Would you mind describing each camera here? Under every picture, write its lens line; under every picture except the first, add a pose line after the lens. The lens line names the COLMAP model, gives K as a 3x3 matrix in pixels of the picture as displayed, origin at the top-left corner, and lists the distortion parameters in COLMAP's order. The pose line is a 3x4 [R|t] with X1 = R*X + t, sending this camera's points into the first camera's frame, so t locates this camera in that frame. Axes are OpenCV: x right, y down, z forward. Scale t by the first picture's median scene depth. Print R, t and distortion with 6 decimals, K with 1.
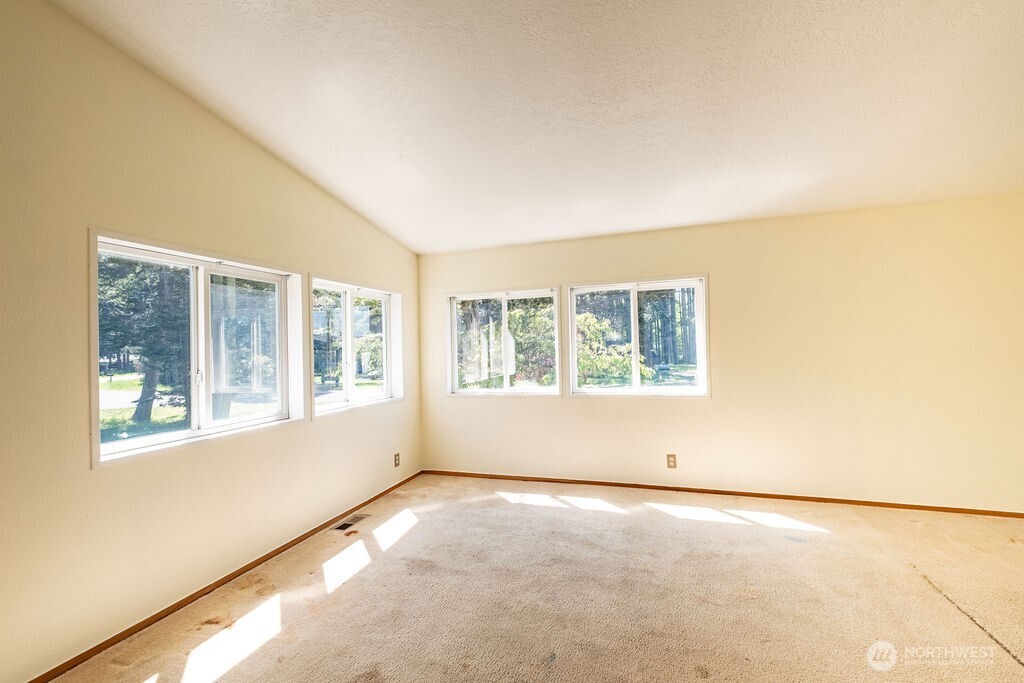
lens RADIAL K [[442.8, 0, 515.3], [0, 442.8, 335.7], [0, 0, 1]] dist [0.017204, -0.003802]
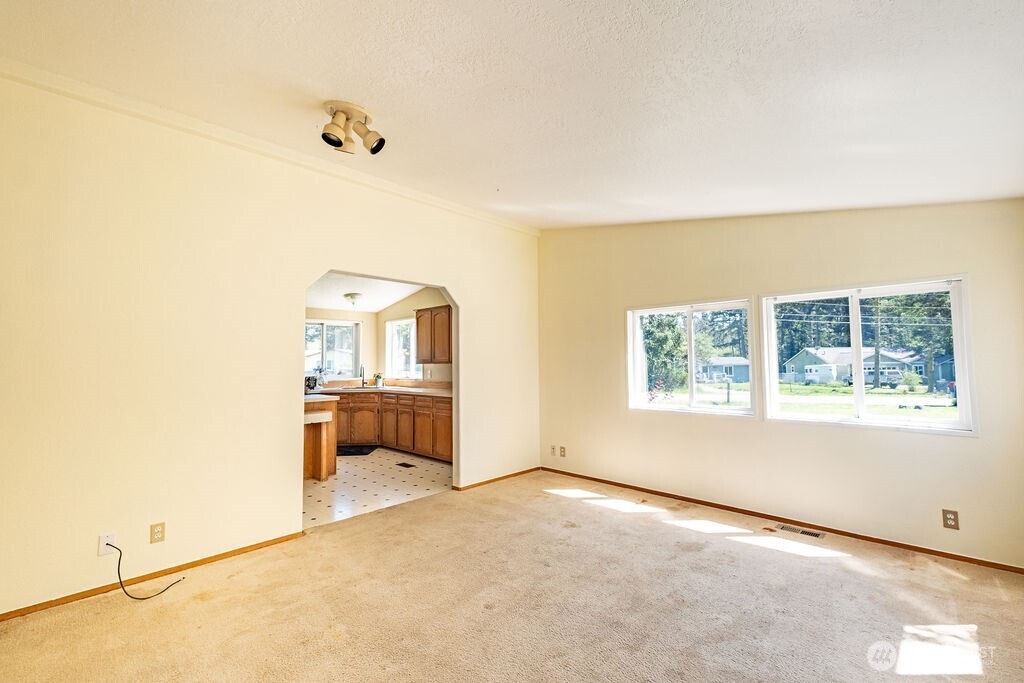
lens RADIAL K [[442.8, 0, 511.1], [0, 442.8, 341.8], [0, 0, 1]] dist [0.017204, -0.003802]
pose [[-0.450932, -0.015088, -0.892431, 0.865002], [0.040961, 0.998454, -0.037577, 0.000674], [0.891618, -0.053500, -0.449616, 0.920811]]
